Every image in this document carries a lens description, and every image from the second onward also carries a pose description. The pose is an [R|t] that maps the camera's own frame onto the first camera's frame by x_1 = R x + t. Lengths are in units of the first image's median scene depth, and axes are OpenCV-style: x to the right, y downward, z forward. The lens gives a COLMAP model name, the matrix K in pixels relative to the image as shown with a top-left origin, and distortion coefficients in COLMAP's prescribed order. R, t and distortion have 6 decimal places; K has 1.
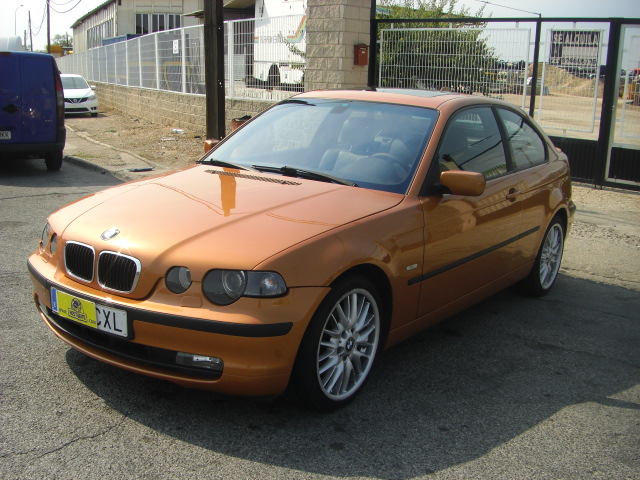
lens RADIAL K [[738.9, 0, 294.8], [0, 738.9, 241.5], [0, 0, 1]] dist [-0.225667, 0.138594]
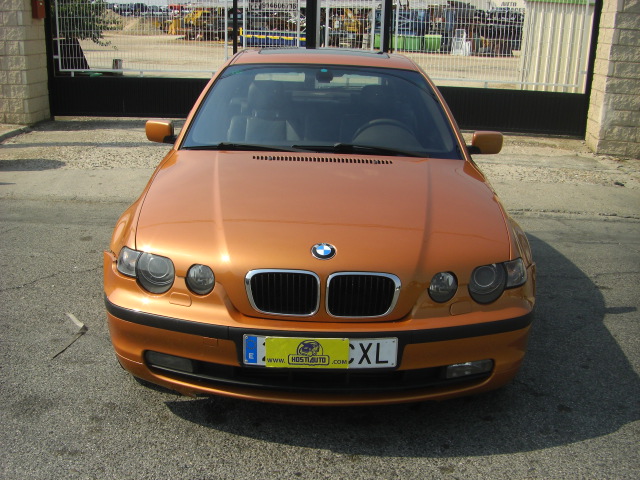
lens RADIAL K [[724.4, 0, 320.0], [0, 724.4, 240.0], [0, 0, 1]] dist [-0.110052, -0.013395]
pose [[0.806873, -0.182215, 0.561919, -0.733498], [0.138196, 0.983066, 0.120343, -0.126273], [-0.574332, -0.019446, 0.818391, 0.351134]]
